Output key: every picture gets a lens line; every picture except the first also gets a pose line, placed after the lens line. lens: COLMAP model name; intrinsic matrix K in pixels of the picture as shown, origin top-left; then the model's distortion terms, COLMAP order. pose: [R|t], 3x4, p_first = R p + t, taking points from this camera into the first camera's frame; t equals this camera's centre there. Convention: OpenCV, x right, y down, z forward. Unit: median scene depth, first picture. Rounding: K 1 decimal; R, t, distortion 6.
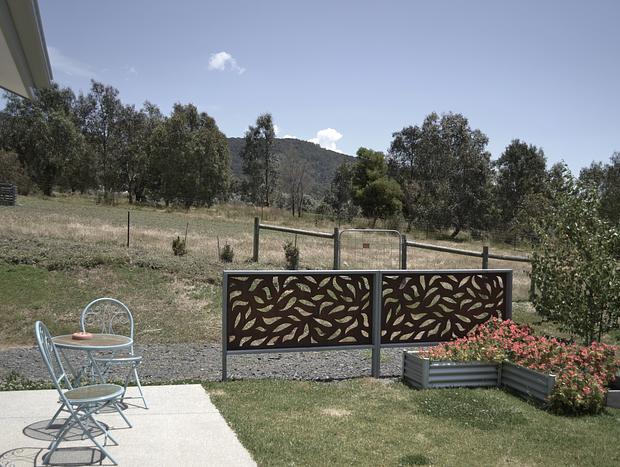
lens RADIAL K [[652.1, 0, 310.0], [0, 652.1, 233.5], [0, 0, 1]] dist [0.000572, -0.000518]
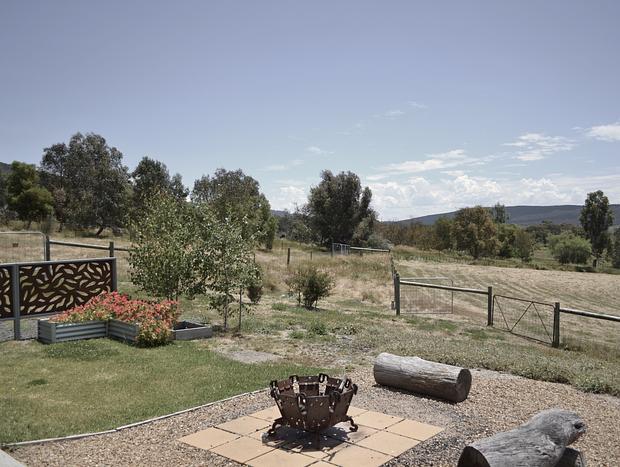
lens RADIAL K [[584.6, 0, 310.0], [0, 584.6, 233.5], [0, 0, 1]] dist [-0.071232, -0.002496]
pose [[0.862898, -0.036352, 0.504068, 0.031512], [0.031663, 0.999339, 0.017866, -0.008478], [-0.504384, 0.000544, 0.863479, -0.354245]]
